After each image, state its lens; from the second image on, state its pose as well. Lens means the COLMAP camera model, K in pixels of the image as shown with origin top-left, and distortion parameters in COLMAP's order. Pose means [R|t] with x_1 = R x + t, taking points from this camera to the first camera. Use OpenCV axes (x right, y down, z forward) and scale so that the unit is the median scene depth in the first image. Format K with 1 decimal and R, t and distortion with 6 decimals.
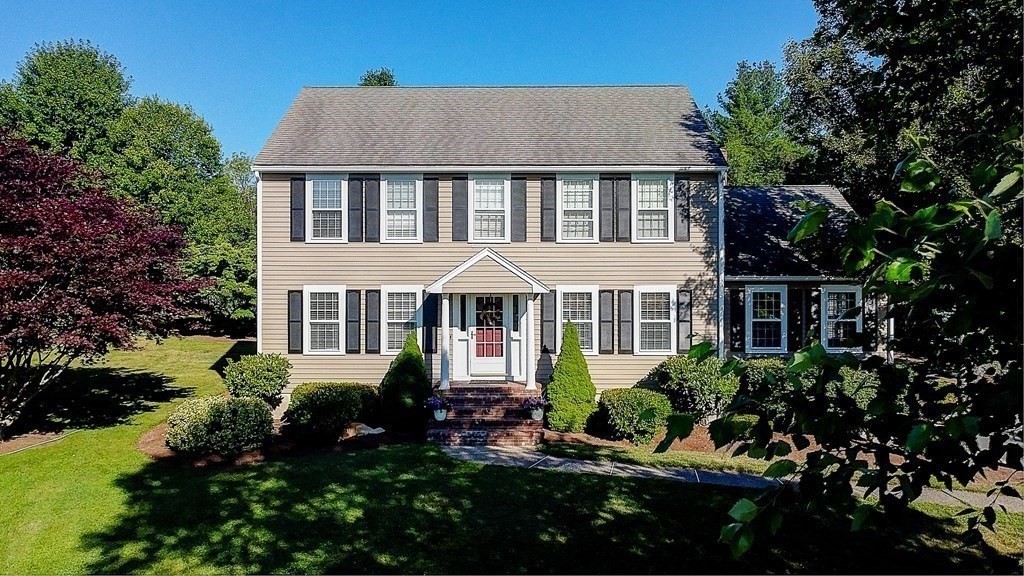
lens RADIAL K [[793.1, 0, 512.0], [0, 793.1, 288.0], [0, 0, 1]] dist [-0.008075, 0.001827]
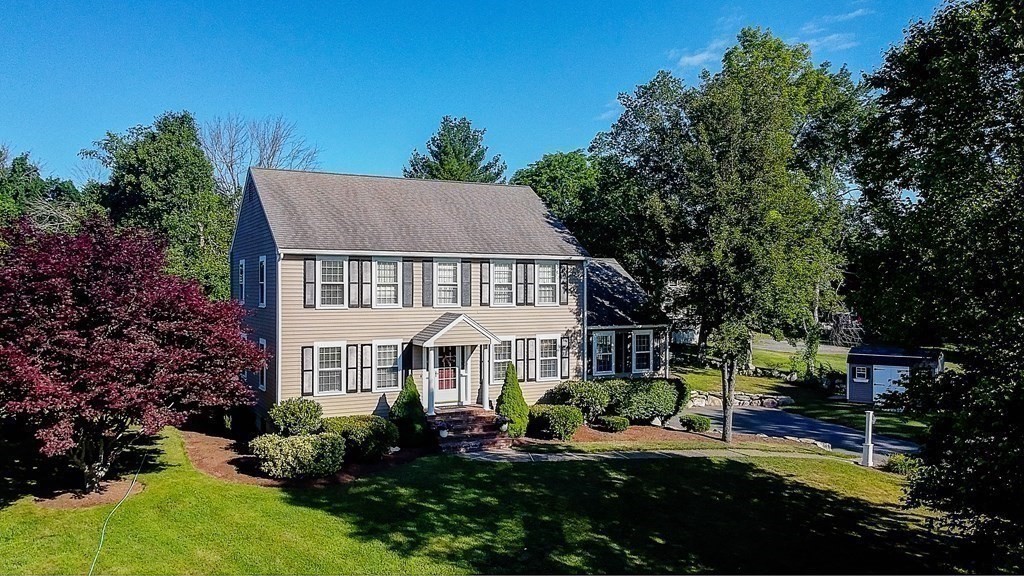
lens RADIAL K [[793.1, 0, 512.0], [0, 793.1, 288.0], [0, 0, 1]] dist [-0.008075, 0.001827]
pose [[0.870922, 0.000643, 0.491422, -0.620165], [-0.004255, 0.999972, 0.006232, -0.101397], [-0.491404, -0.007519, 0.870900, -0.276840]]
